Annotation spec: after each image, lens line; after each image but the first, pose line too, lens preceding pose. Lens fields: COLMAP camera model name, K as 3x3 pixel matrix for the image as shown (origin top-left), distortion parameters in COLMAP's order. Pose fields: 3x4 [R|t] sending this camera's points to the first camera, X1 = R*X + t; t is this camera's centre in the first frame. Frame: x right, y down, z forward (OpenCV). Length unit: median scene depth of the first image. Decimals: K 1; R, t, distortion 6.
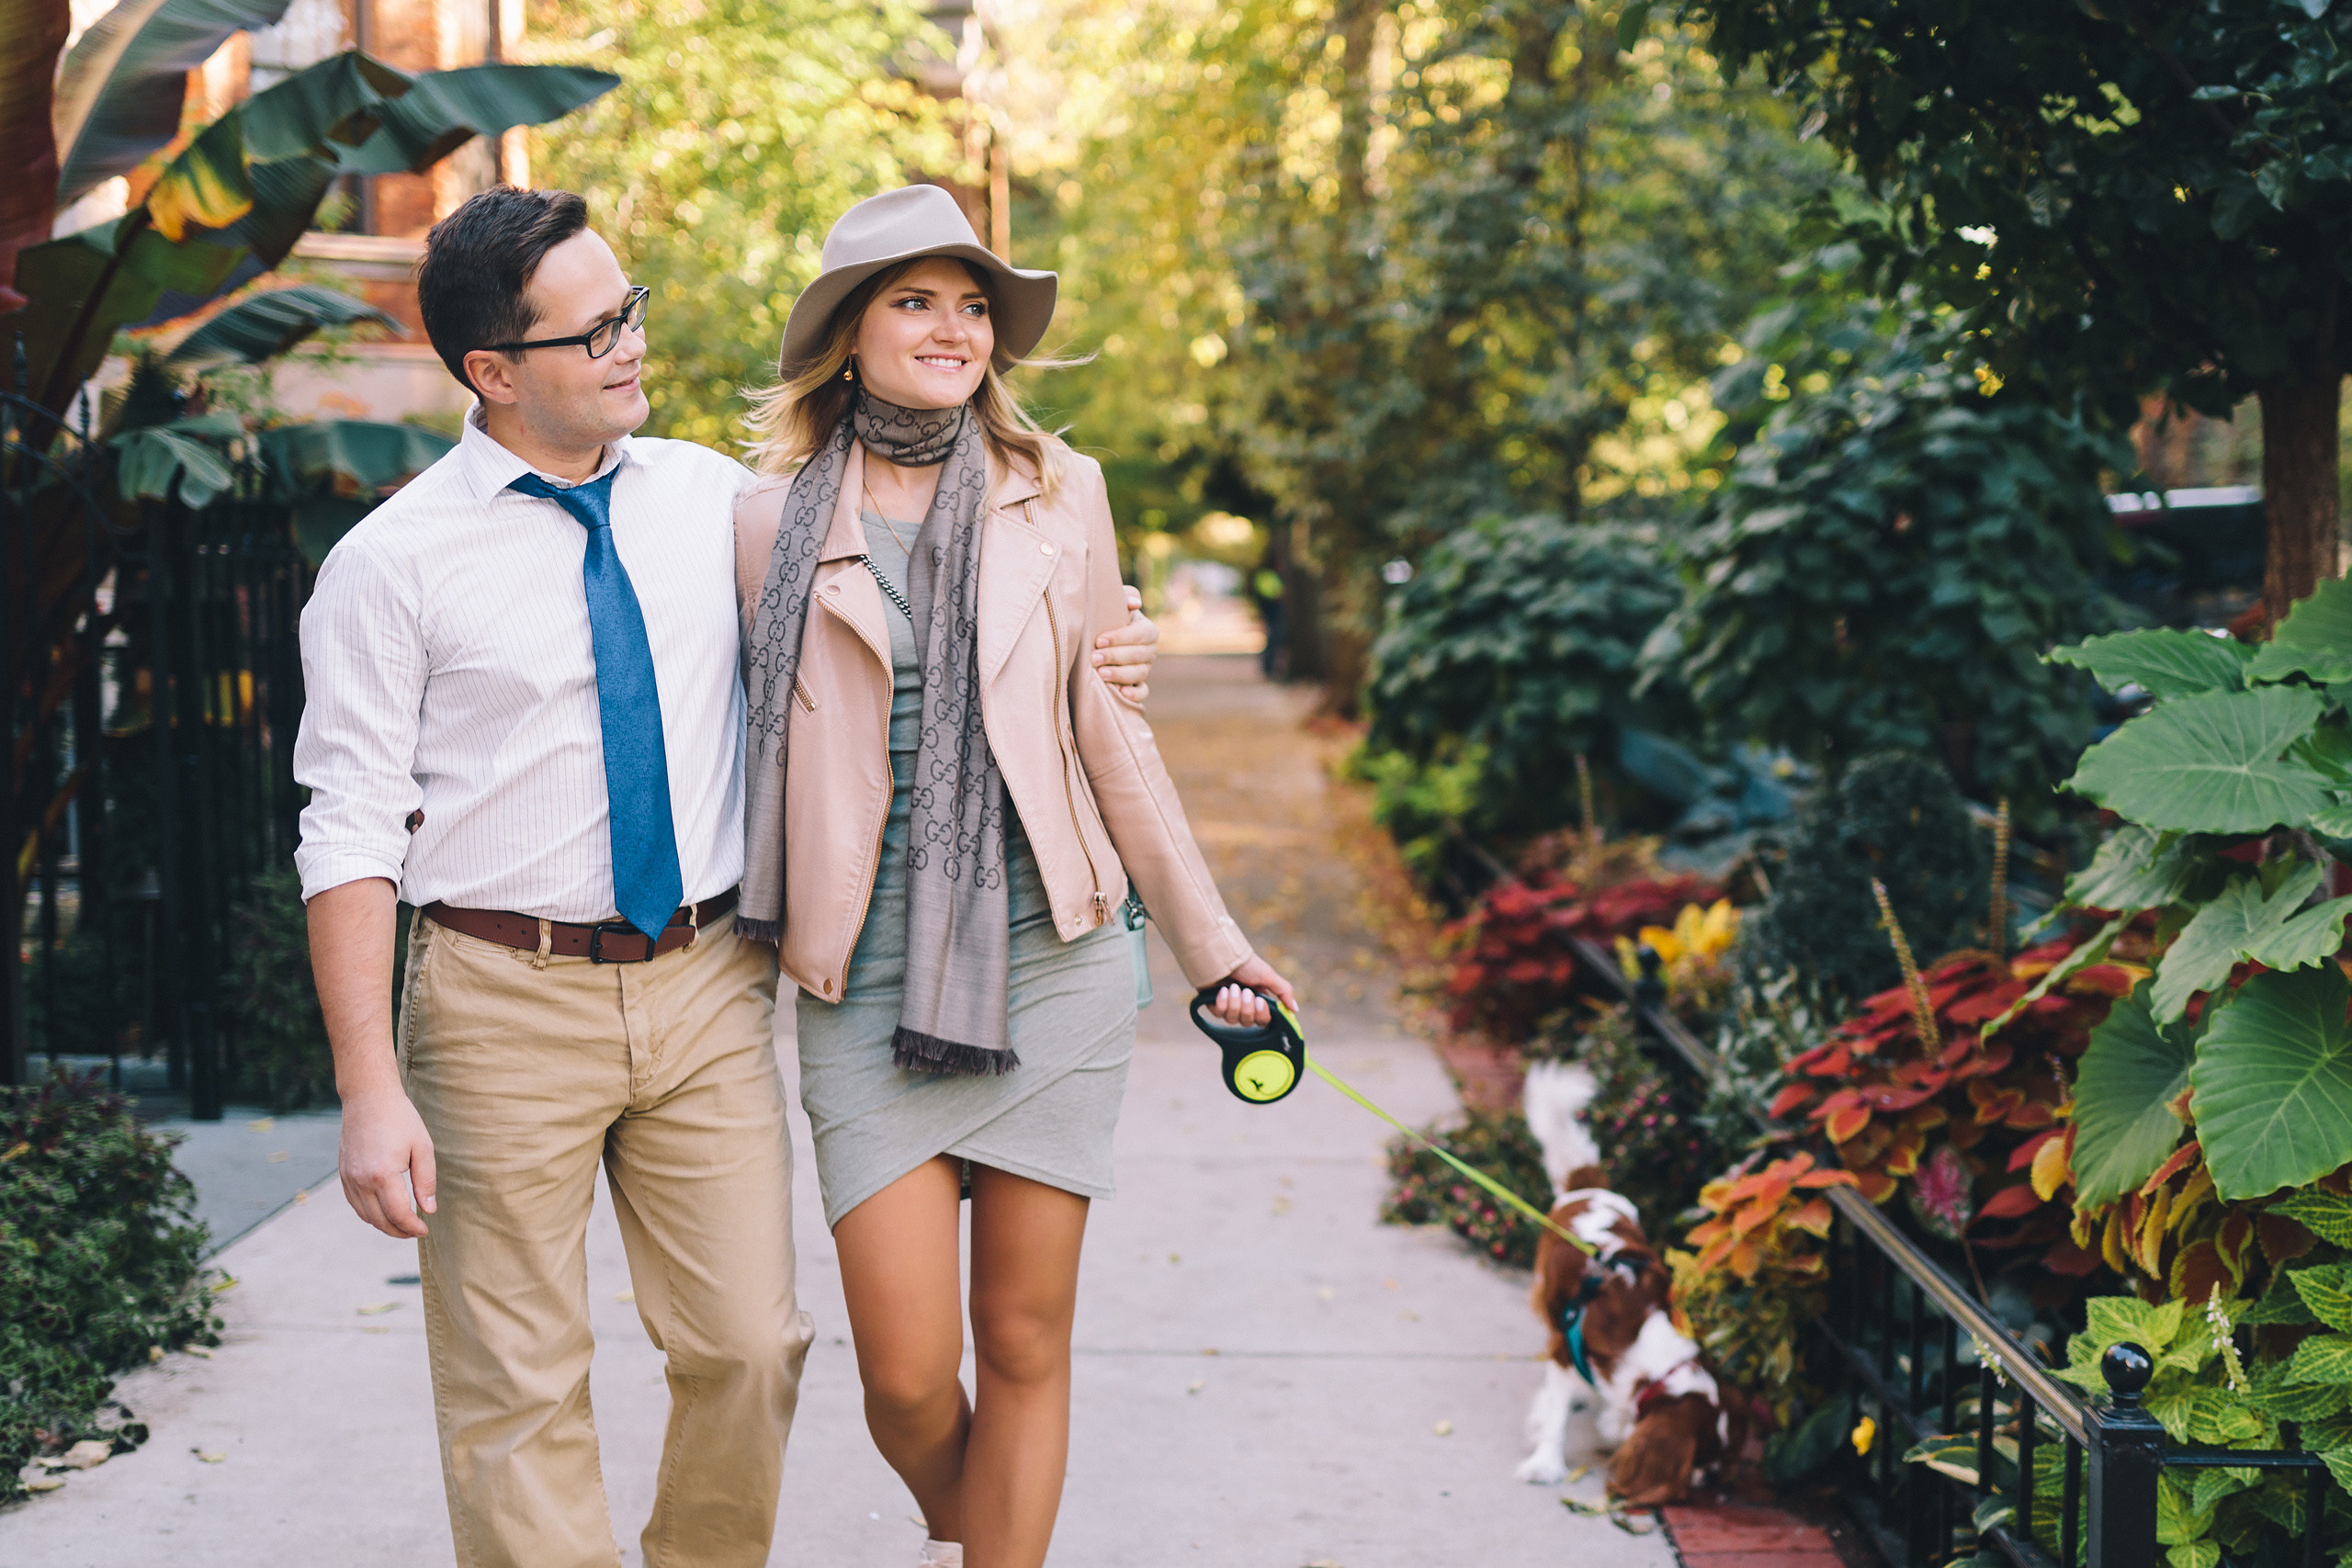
lens RADIAL K [[2947.3, 0, 1074.0], [0, 2947.3, 787.3], [0, 0, 1]] dist [-0.040984, 0.000000]
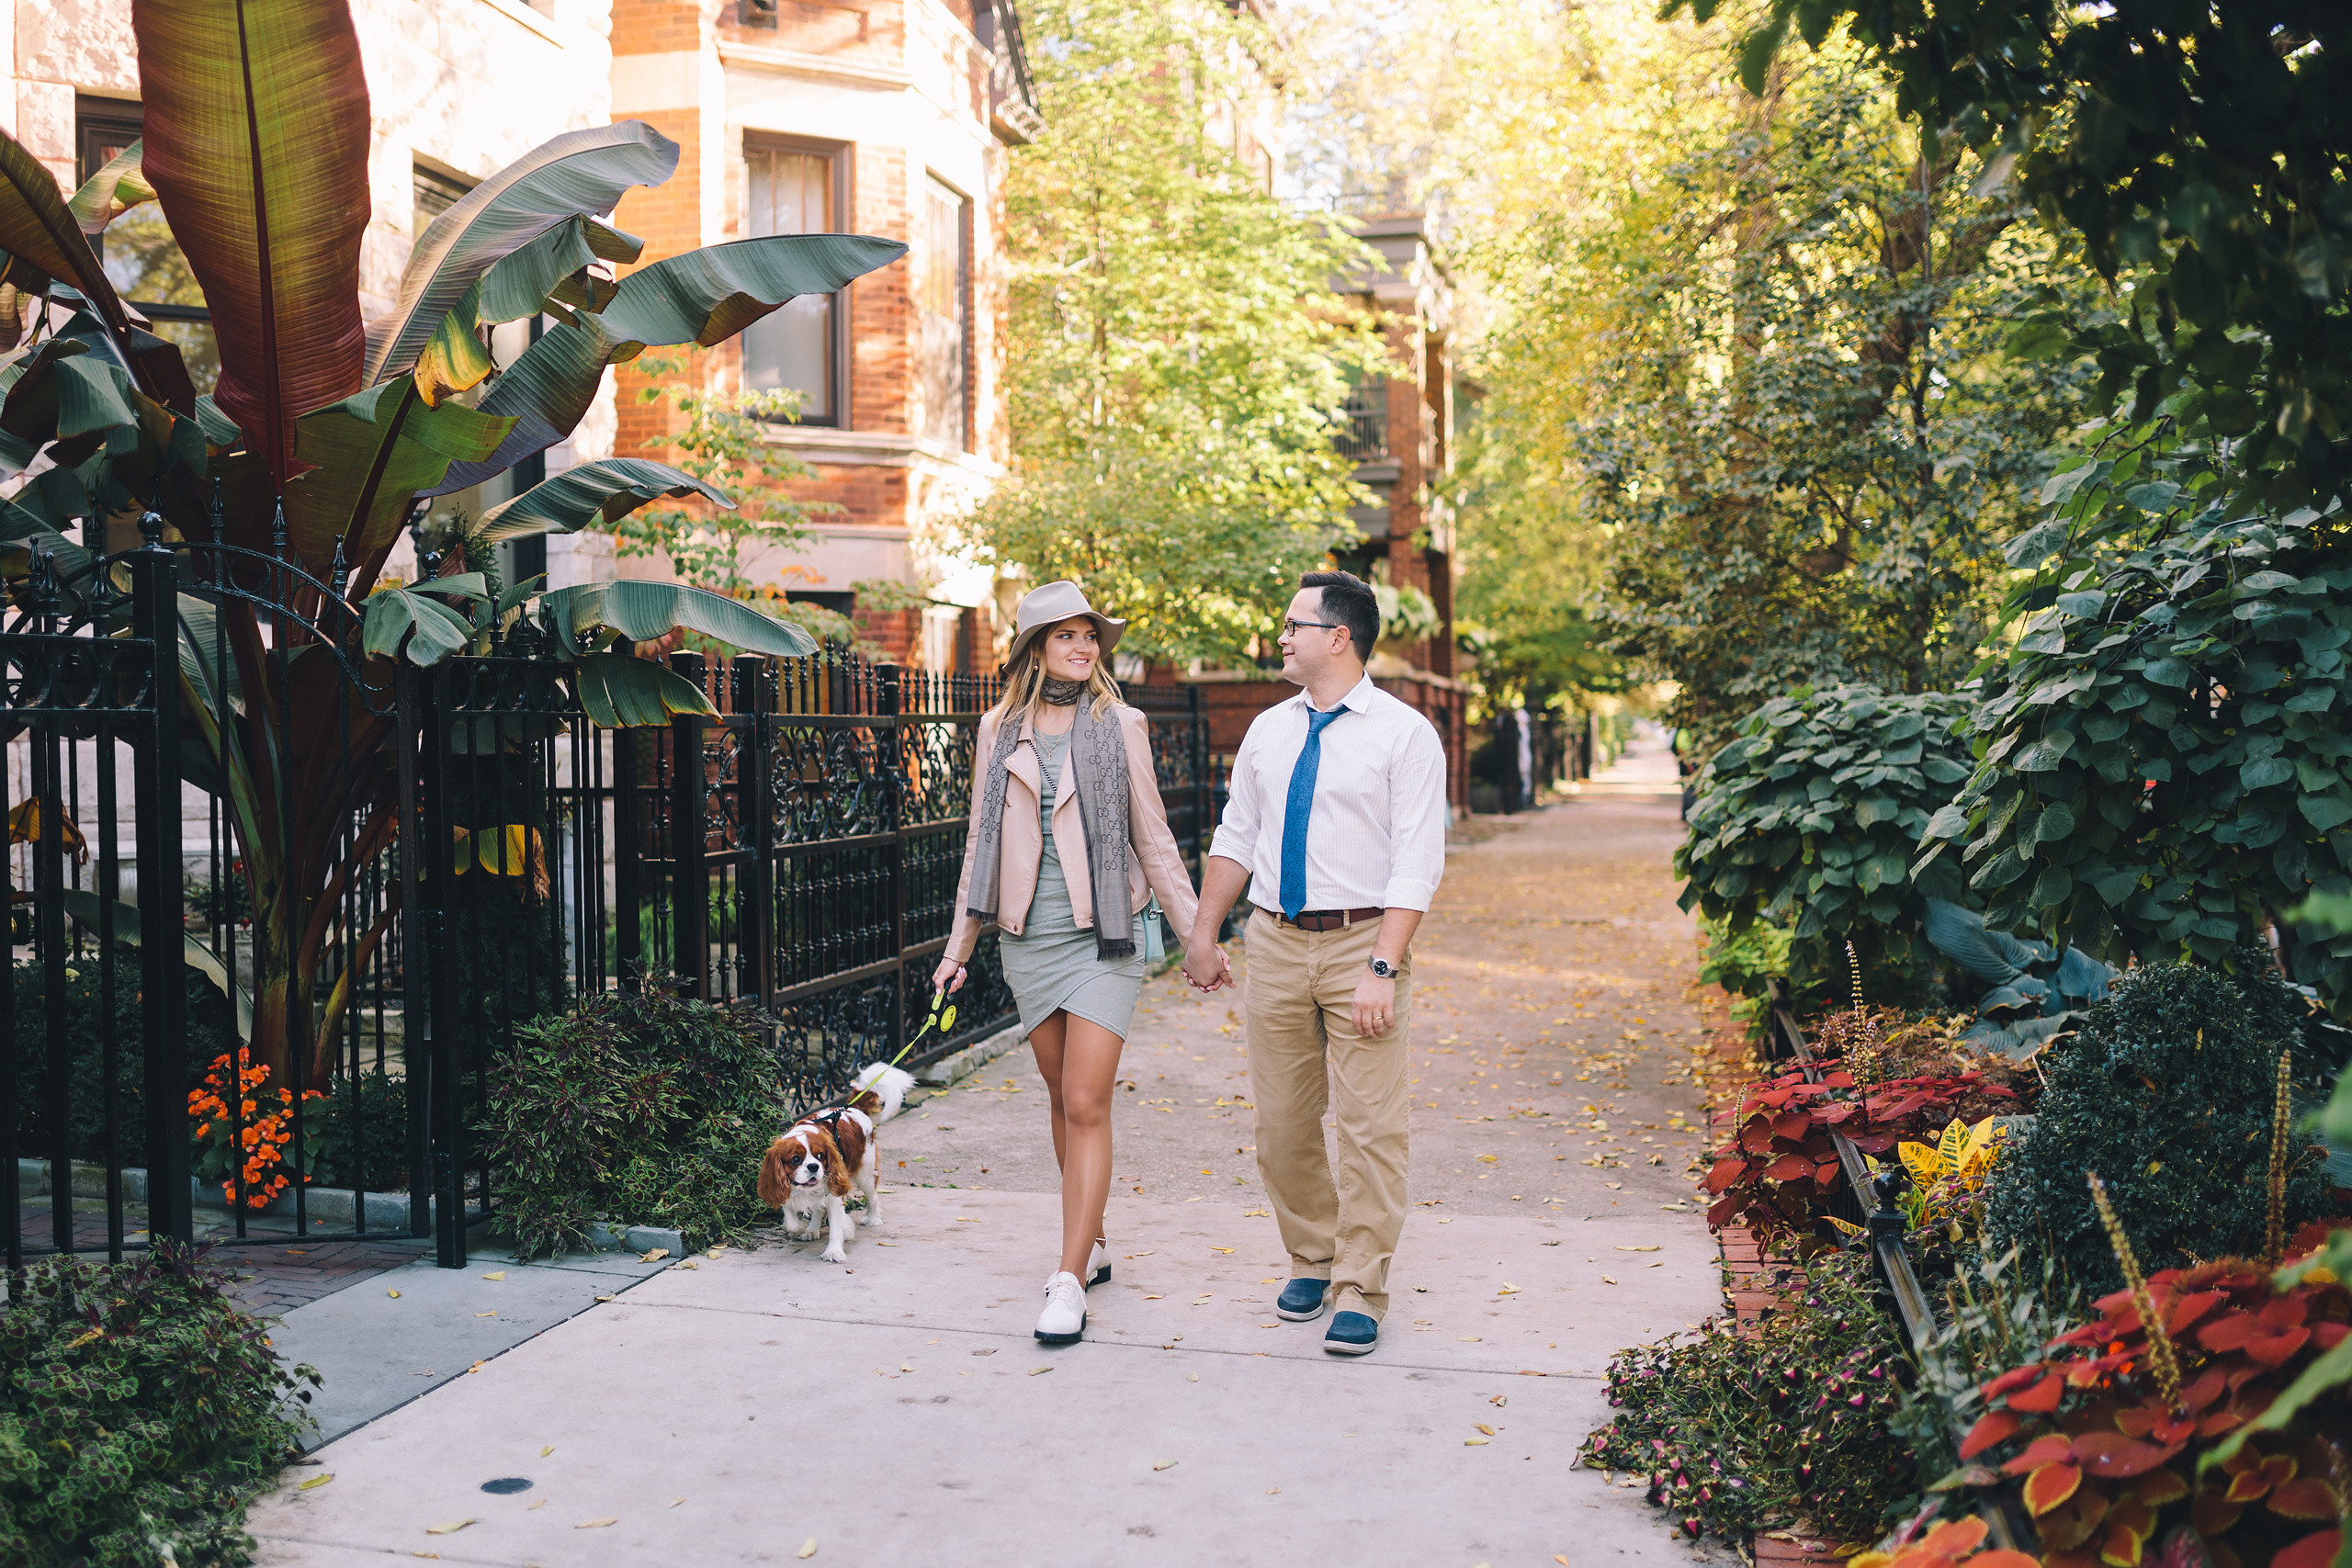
lens RADIAL K [[2497.1, 0, 1140.5], [0, 2497.1, 798.5], [0, 0, 1]] dist [-0.033461, 0.000000]
pose [[0.987179, 0.014749, -0.158935, 0.078581], [-0.021503, 0.998934, -0.040859, -0.019835], [0.158163, 0.043753, 0.986443, 0.193243]]
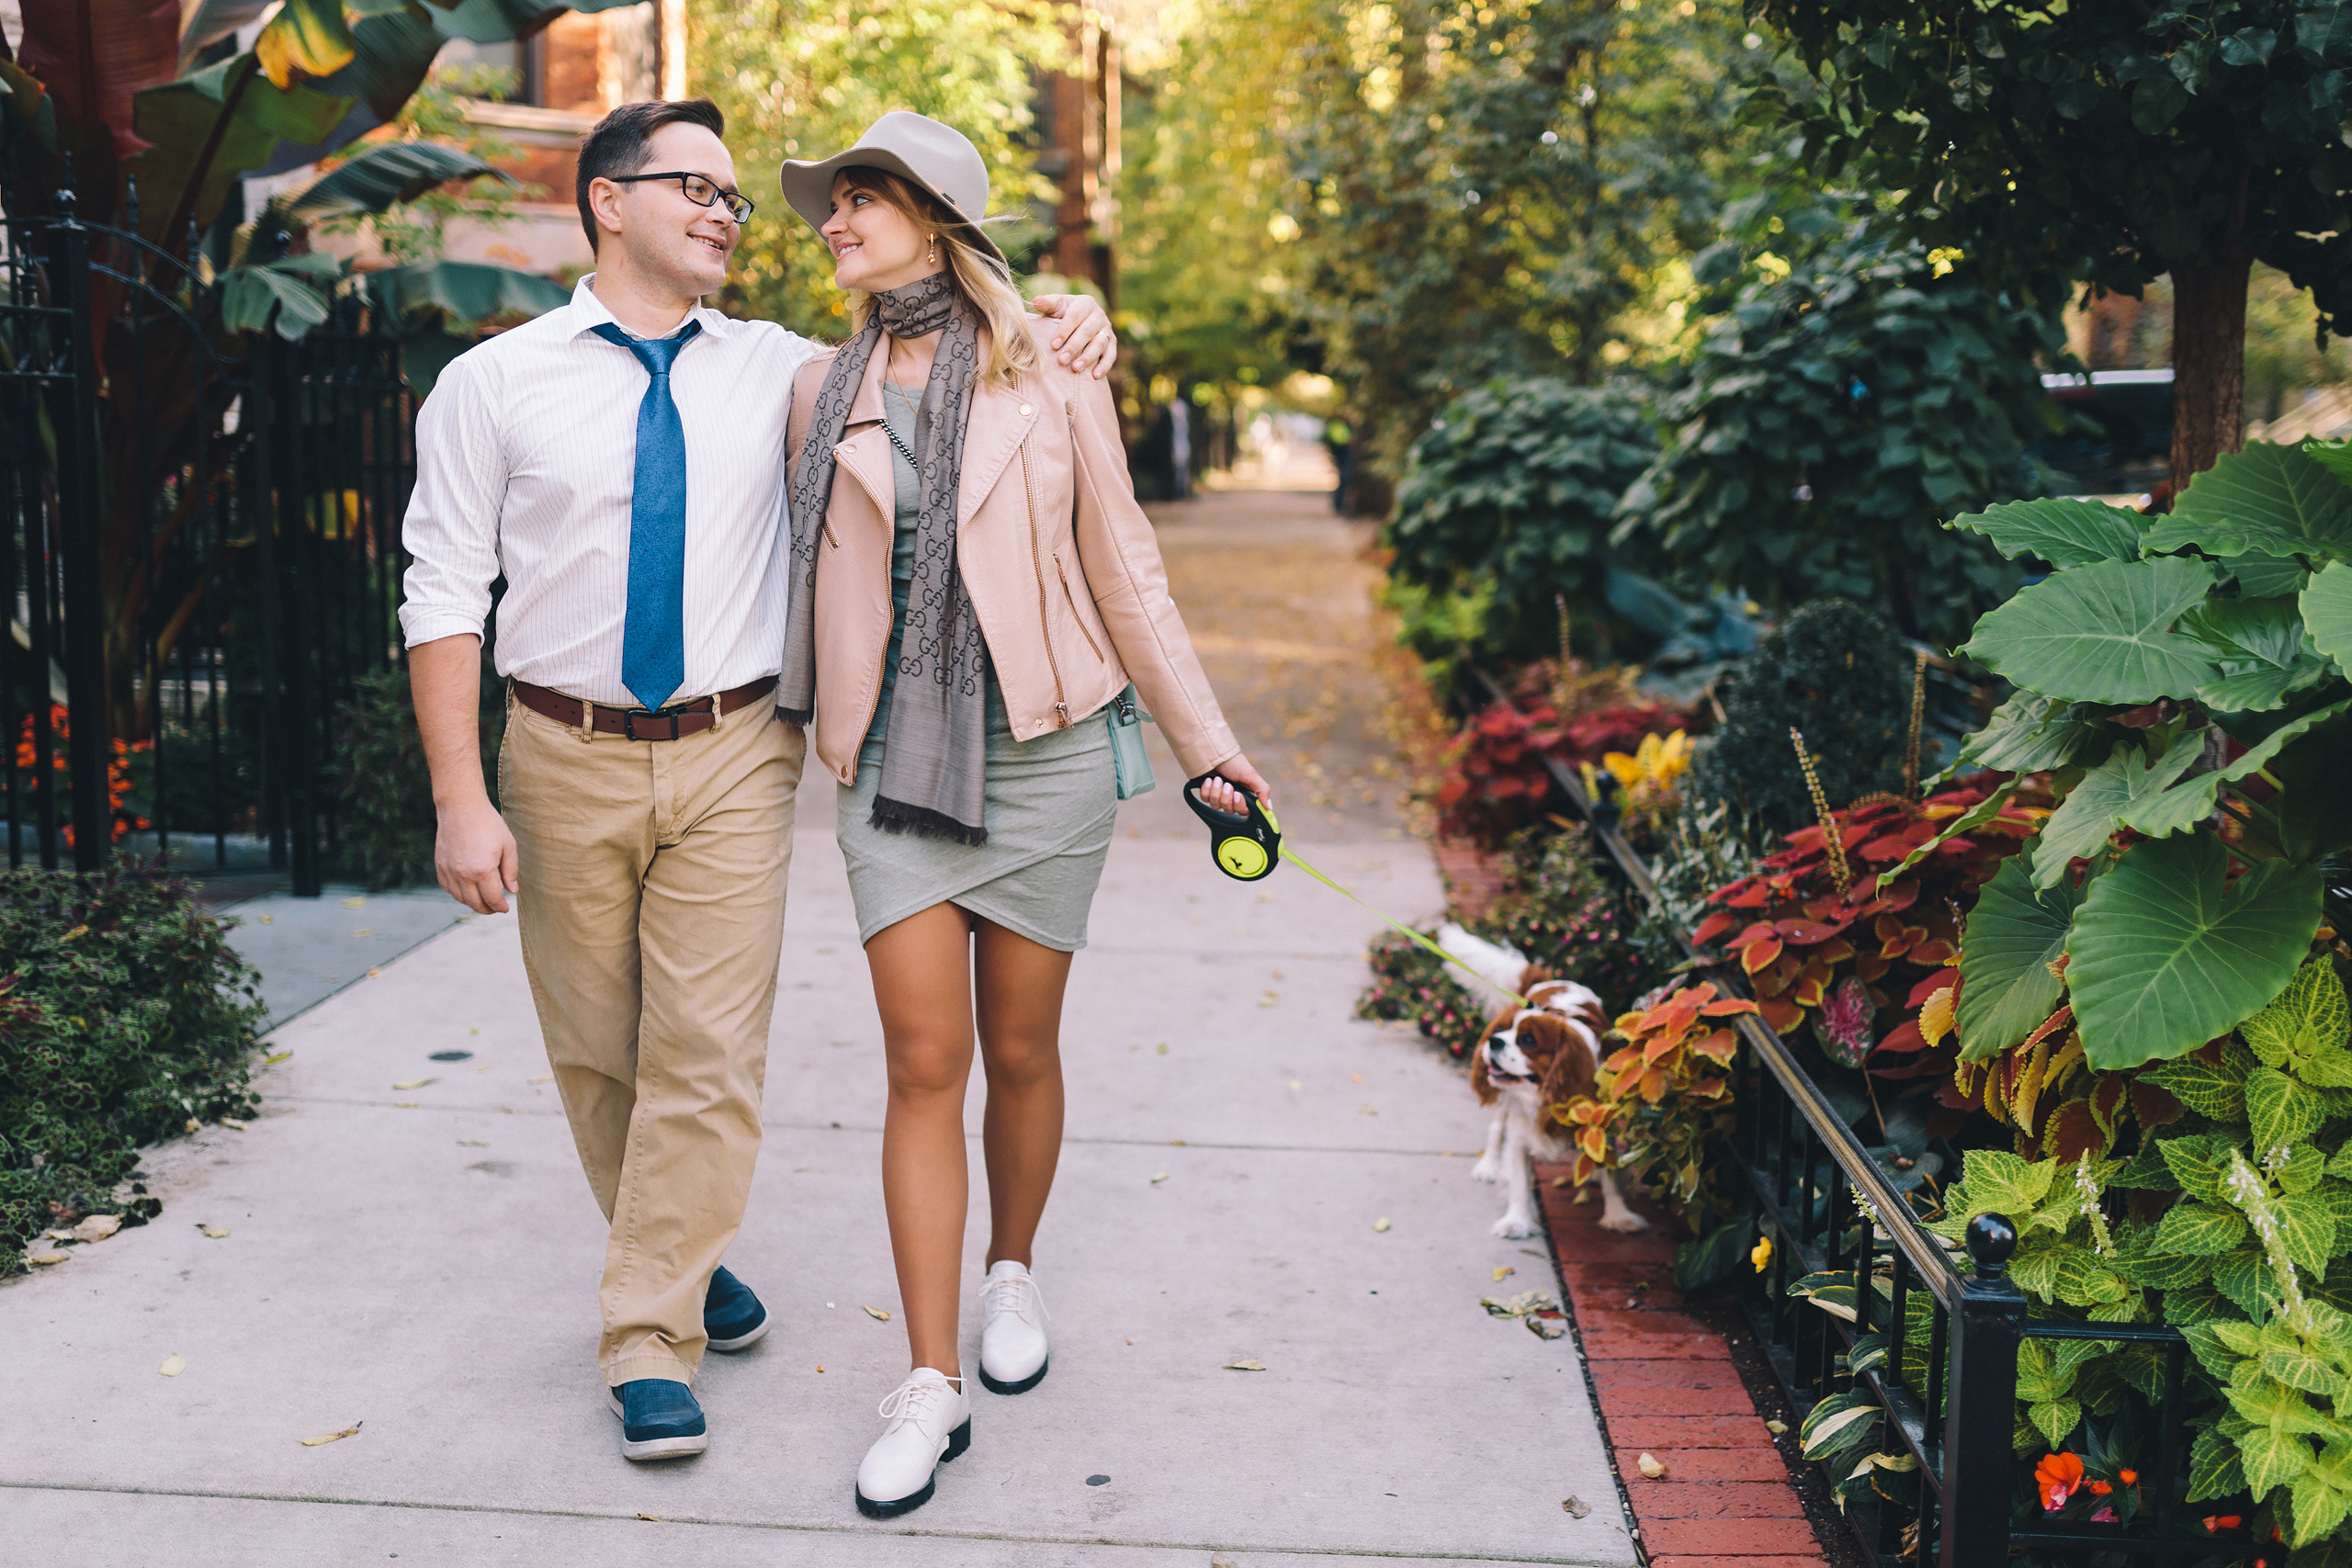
lens RADIAL K [[2497.1, 0, 1204.5], [0, 2497.1, 684.2], [0, 0, 1]] dist [-0.033461, 0.000000]
pose [[0.999687, 0.022913, 0.010046, 0.030880], [-0.023232, 0.999188, 0.032911, -0.005127], [-0.009284, -0.033135, 0.999408, 0.063129]]
